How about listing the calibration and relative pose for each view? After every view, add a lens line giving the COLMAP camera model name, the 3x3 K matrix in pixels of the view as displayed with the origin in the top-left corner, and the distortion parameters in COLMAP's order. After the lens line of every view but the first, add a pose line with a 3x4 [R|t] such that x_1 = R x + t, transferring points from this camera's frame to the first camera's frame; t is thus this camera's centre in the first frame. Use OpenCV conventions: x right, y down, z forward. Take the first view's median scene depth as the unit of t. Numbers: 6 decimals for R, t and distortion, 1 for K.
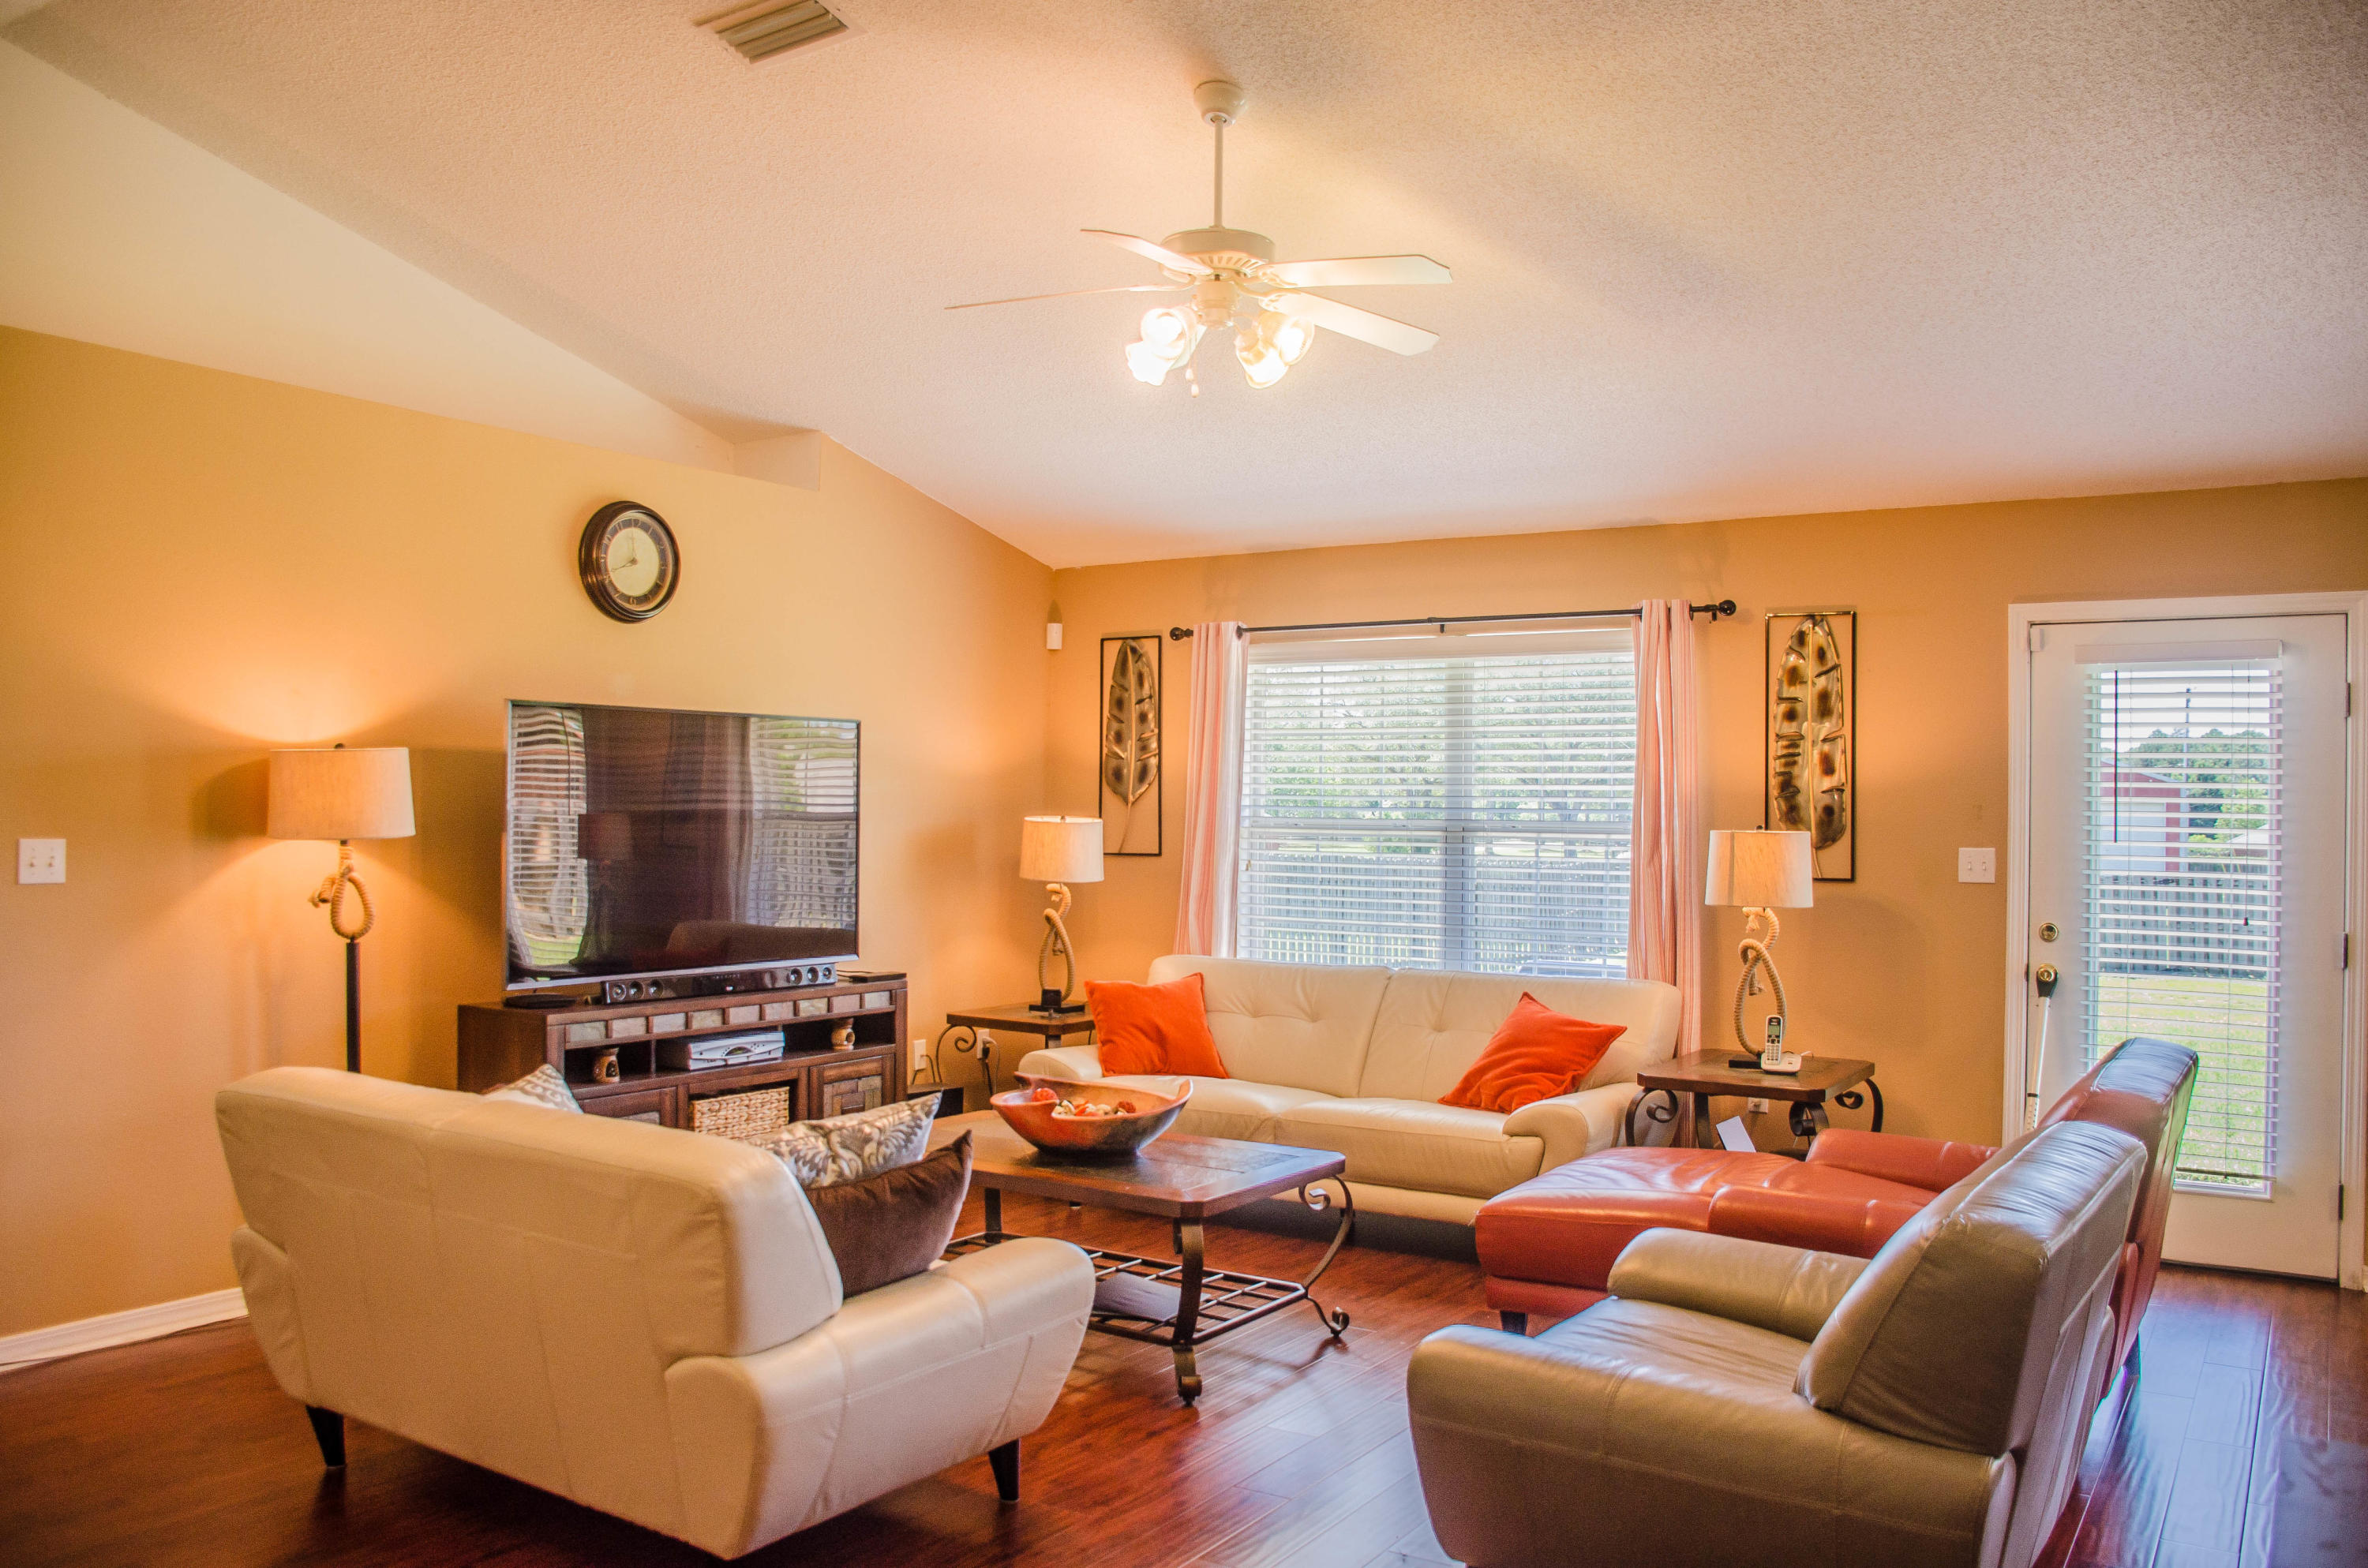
lens RADIAL K [[1846.6, 0, 1184.0], [0, 1846.6, 784.0], [0, 0, 1]] dist [-0.153594, 0.112754]
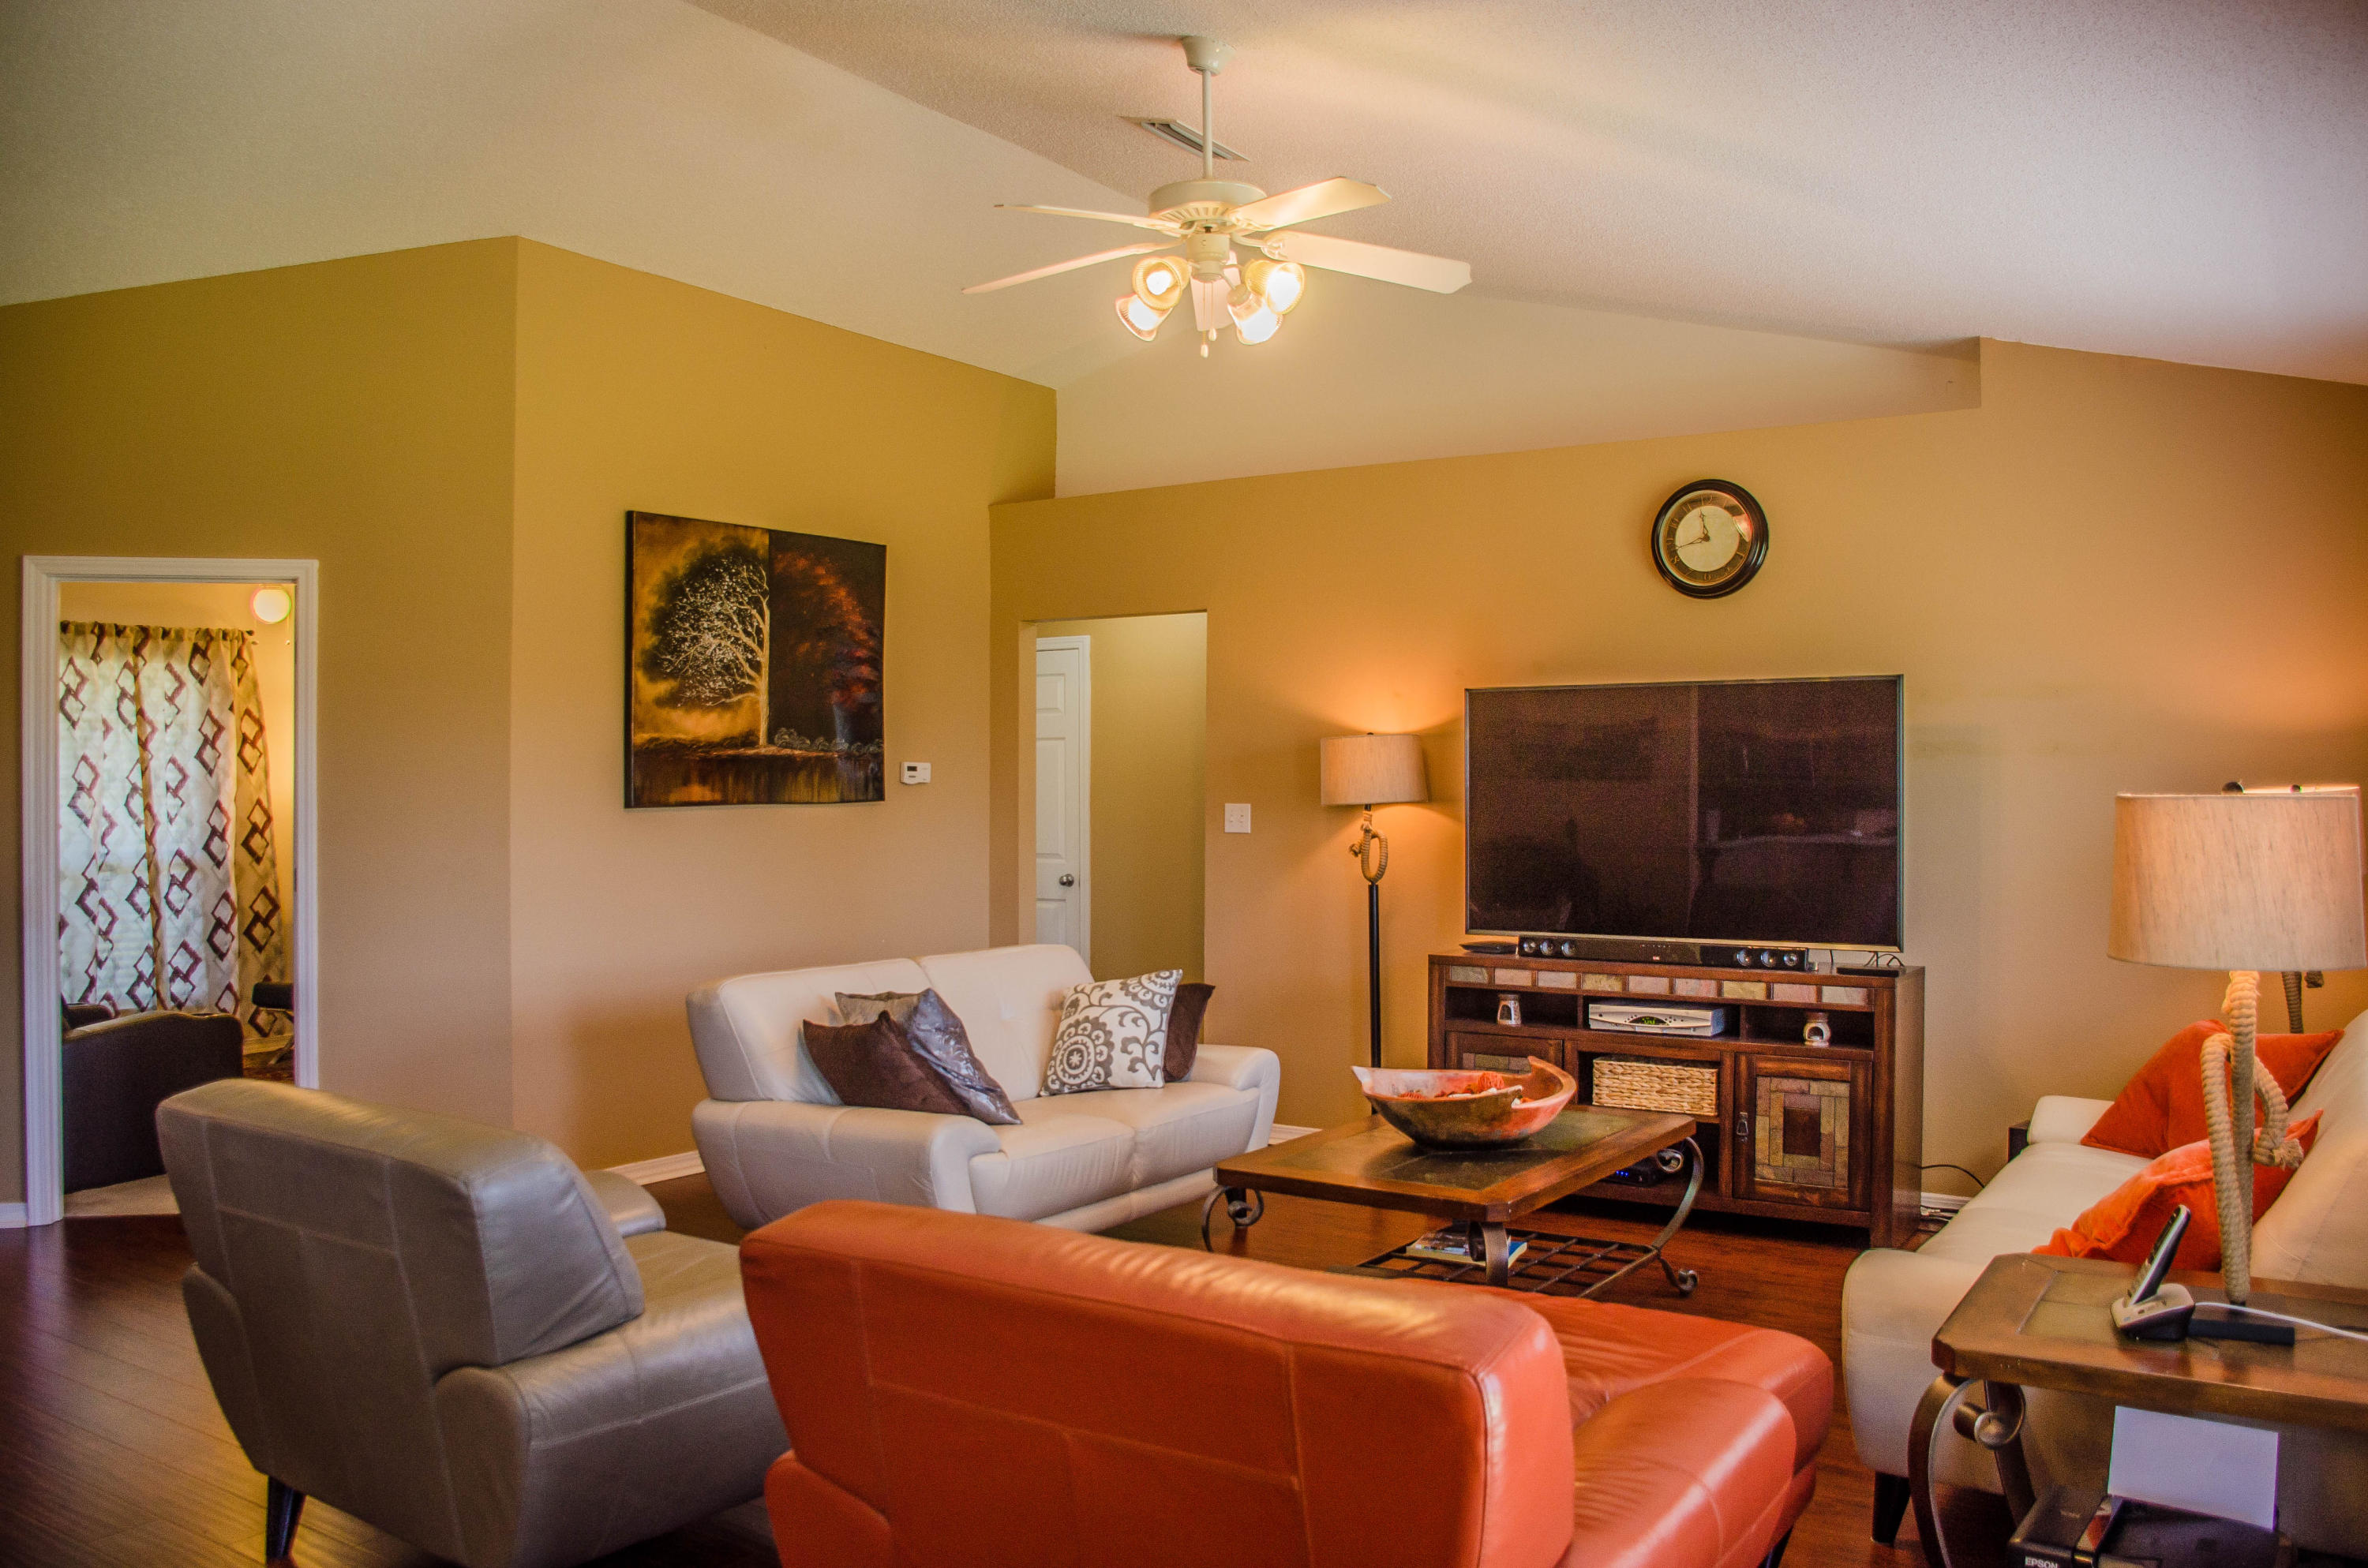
lens RADIAL K [[1846.6, 0, 1184.0], [0, 1846.6, 784.0], [0, 0, 1]] dist [-0.153594, 0.112754]
pose [[-0.010503, -0.010962, -0.999885, 0.754077], [0.014688, 0.999830, -0.011116, 0.023677], [0.999837, -0.014803, -0.010340, 0.749473]]
